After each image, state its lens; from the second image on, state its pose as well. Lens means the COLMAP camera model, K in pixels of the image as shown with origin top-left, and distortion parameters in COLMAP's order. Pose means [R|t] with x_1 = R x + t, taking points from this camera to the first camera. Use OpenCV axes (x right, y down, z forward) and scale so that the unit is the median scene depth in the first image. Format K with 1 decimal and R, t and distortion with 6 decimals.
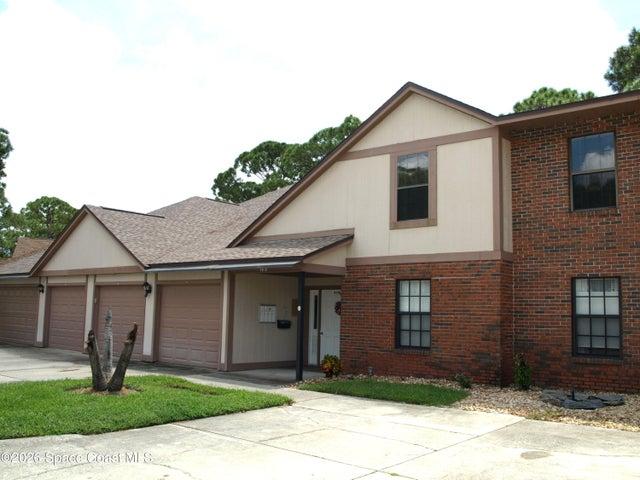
lens RADIAL K [[618.1, 0, 320.0], [0, 618.1, 240.0], [0, 0, 1]] dist [-0.071303, 0.003405]
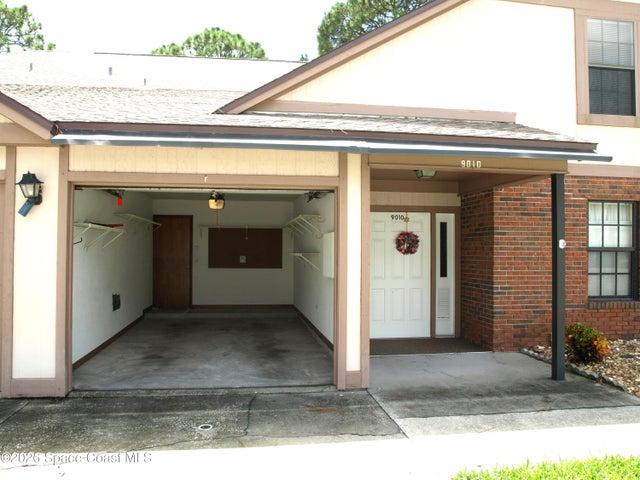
lens RADIAL K [[508.6, 0, 320.0], [0, 508.6, 240.0], [0, 0, 1]] dist [-0.061358, 0.000167]
pose [[0.662562, -0.006077, 0.748983, -0.484478], [-0.080031, 0.993668, 0.078858, 0.089258], [-0.744719, -0.112190, 0.657880, 0.866315]]
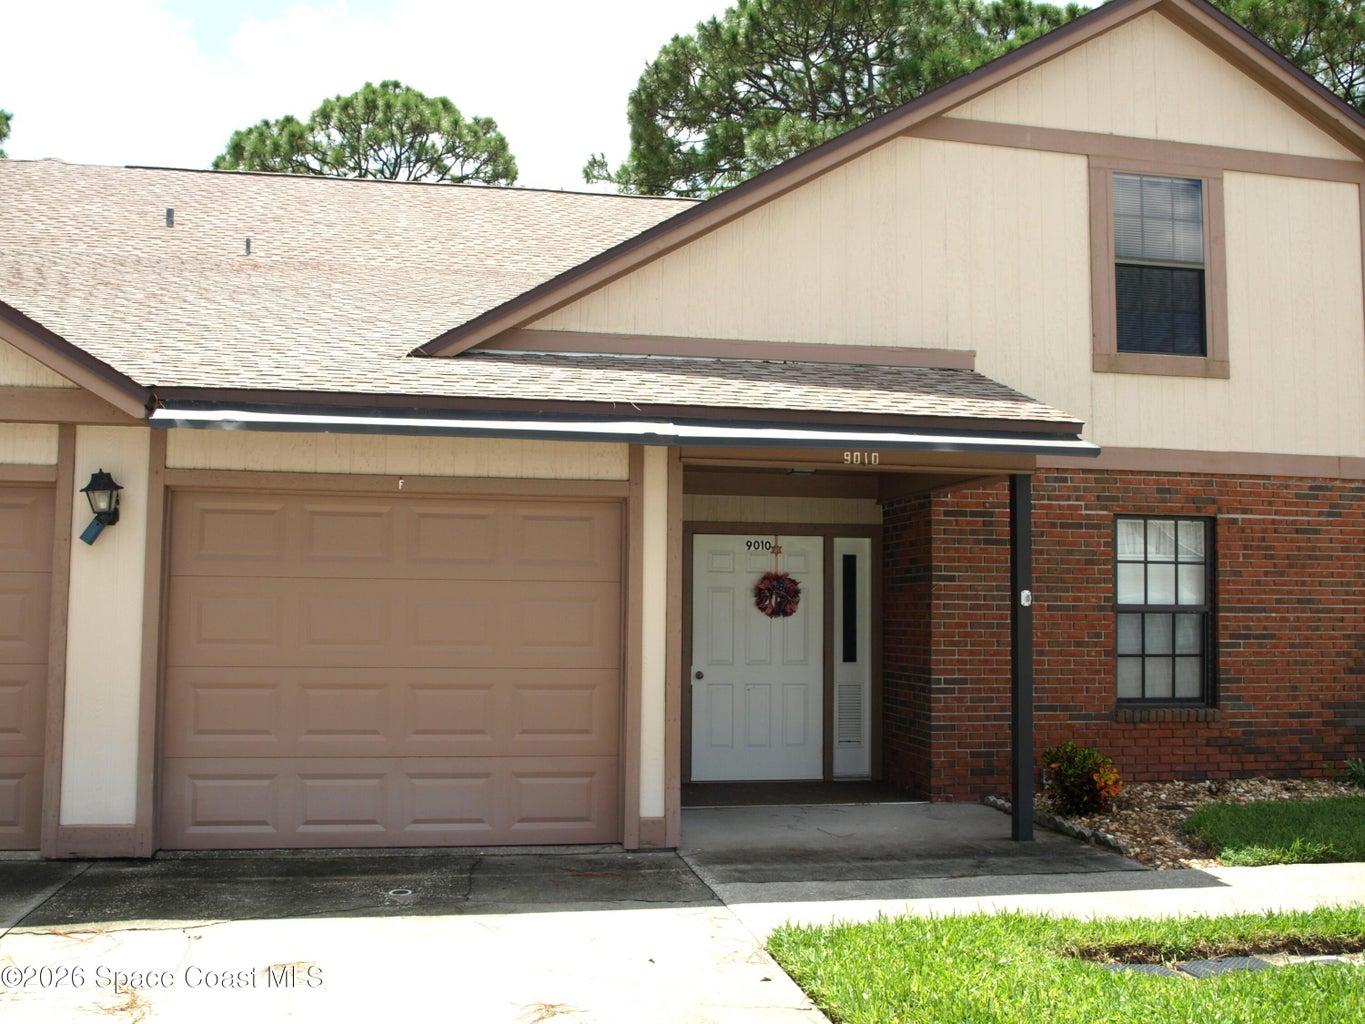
lens RADIAL K [[1286.8, 0, 682.5], [0, 1286.8, 512.0], [0, 0, 1]] dist [-0.067449, 0.002138]
pose [[0.637649, 0.041798, 0.769192, -0.609233], [-0.088311, 0.995910, 0.019092, 0.071483], [-0.765248, -0.080102, 0.638732, 0.730939]]
